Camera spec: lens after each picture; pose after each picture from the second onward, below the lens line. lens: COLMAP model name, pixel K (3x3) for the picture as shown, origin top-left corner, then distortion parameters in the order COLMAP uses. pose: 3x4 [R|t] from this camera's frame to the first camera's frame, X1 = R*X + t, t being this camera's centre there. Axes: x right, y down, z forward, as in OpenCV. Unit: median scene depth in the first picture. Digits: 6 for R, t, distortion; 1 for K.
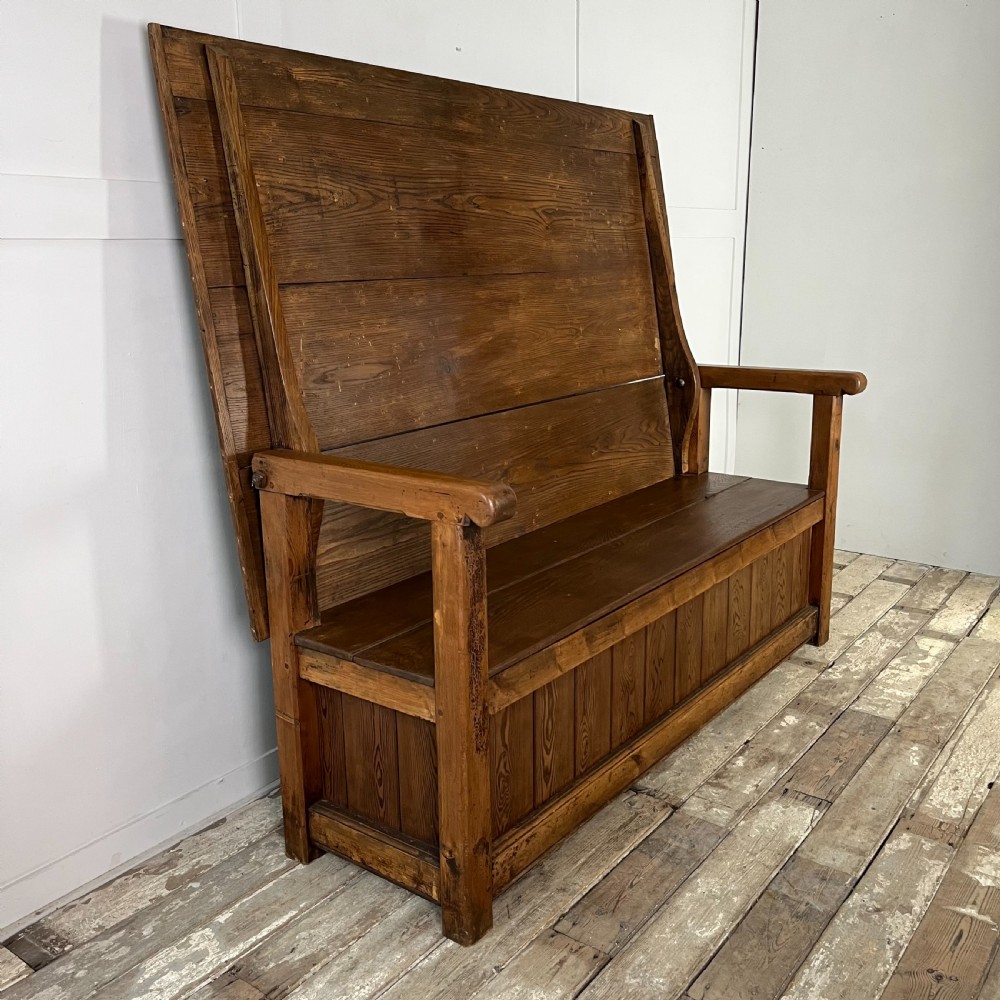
lens RADIAL K [[1017.7, 0, 495.8], [0, 1017.7, 490.4], [0, 0, 1]] dist [0.027474, 0.000000]
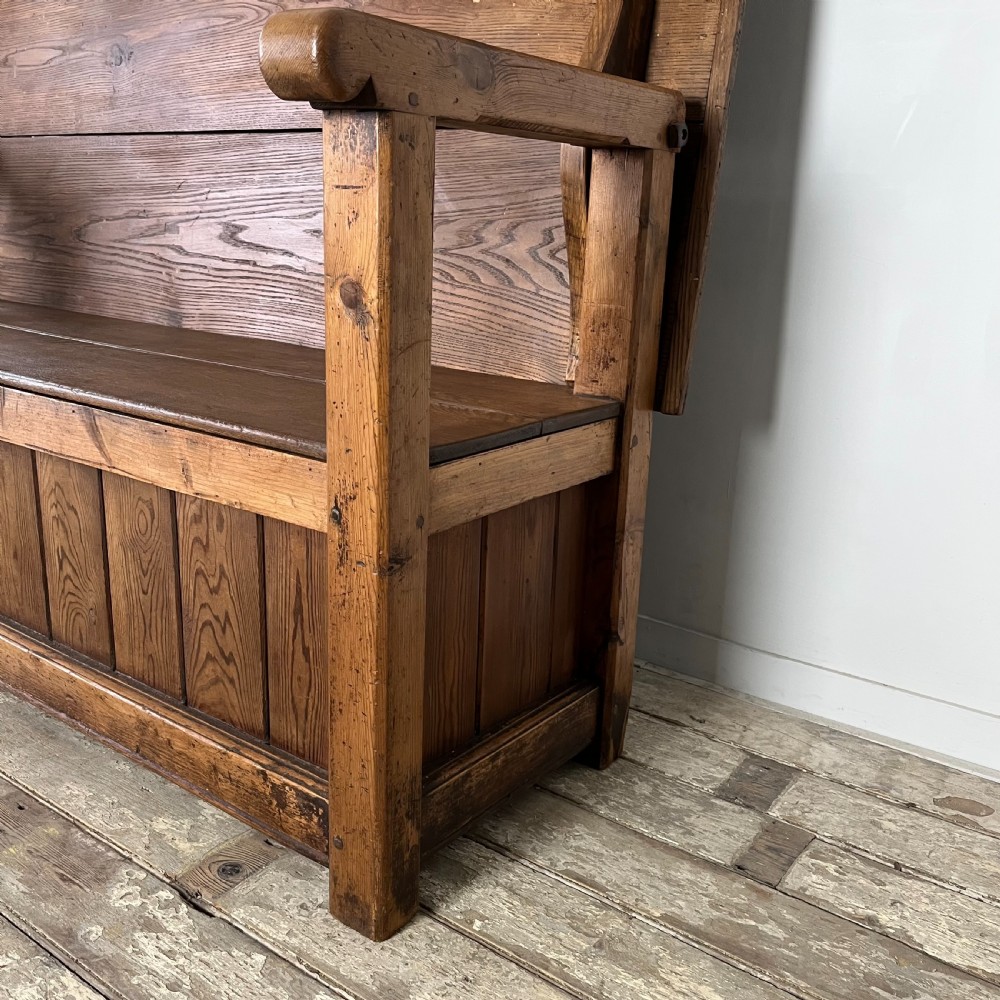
lens RADIAL K [[1017.7, 0, 496.3], [0, 1017.7, 507.3], [0, 0, 1]] dist [0.027474, 0.000000]
pose [[0.003450, 0.295179, -0.955436, 0.853607], [-0.261731, 0.922402, 0.284029, -0.113395], [0.965135, 0.249087, 0.080440, 1.413672]]
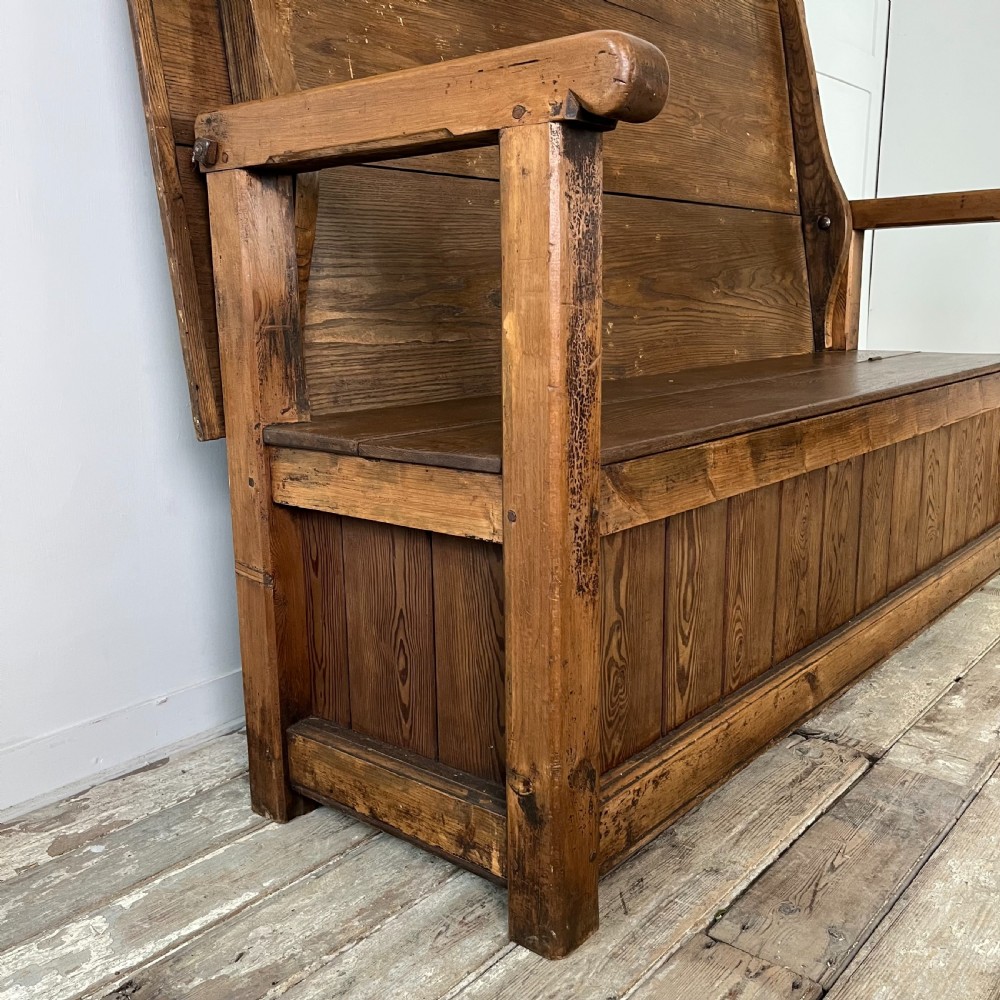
lens RADIAL K [[1017.7, 0, 502.1], [0, 1017.7, 505.0], [0, 0, 1]] dist [0.027474, 0.000000]
pose [[0.999068, 0.010709, -0.041822, -0.029323], [-0.011864, 0.999552, -0.027476, 0.179224], [0.041509, 0.027946, 0.998747, 0.366131]]
